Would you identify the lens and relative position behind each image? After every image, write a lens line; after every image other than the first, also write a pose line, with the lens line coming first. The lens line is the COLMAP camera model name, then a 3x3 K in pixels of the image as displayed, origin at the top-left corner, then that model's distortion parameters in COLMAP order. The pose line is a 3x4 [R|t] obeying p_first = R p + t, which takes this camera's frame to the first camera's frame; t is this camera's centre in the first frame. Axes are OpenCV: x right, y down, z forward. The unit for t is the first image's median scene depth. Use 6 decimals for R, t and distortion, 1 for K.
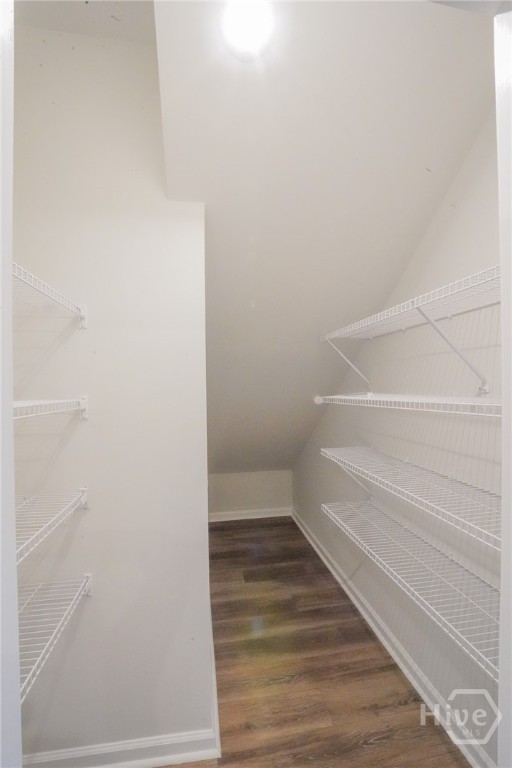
lens RADIAL K [[329.0, 0, 256.0], [0, 329.0, 384.0], [0, 0, 1]] dist [-0.030318, 0.004673]
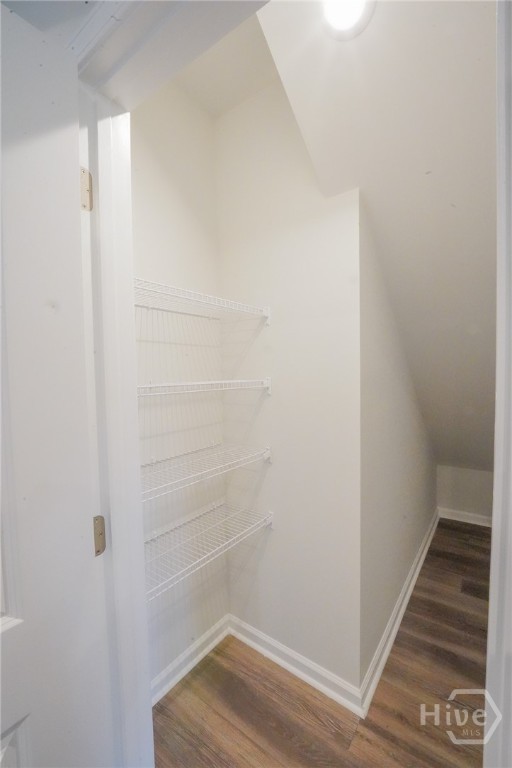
lens RADIAL K [[329.0, 0, 256.0], [0, 329.0, 384.0], [0, 0, 1]] dist [-0.030318, 0.004673]
pose [[0.690752, 0.028223, -0.722541, 0.370909], [0.013574, 0.998556, 0.051980, -0.005617], [0.722965, -0.045713, 0.689371, 0.053313]]
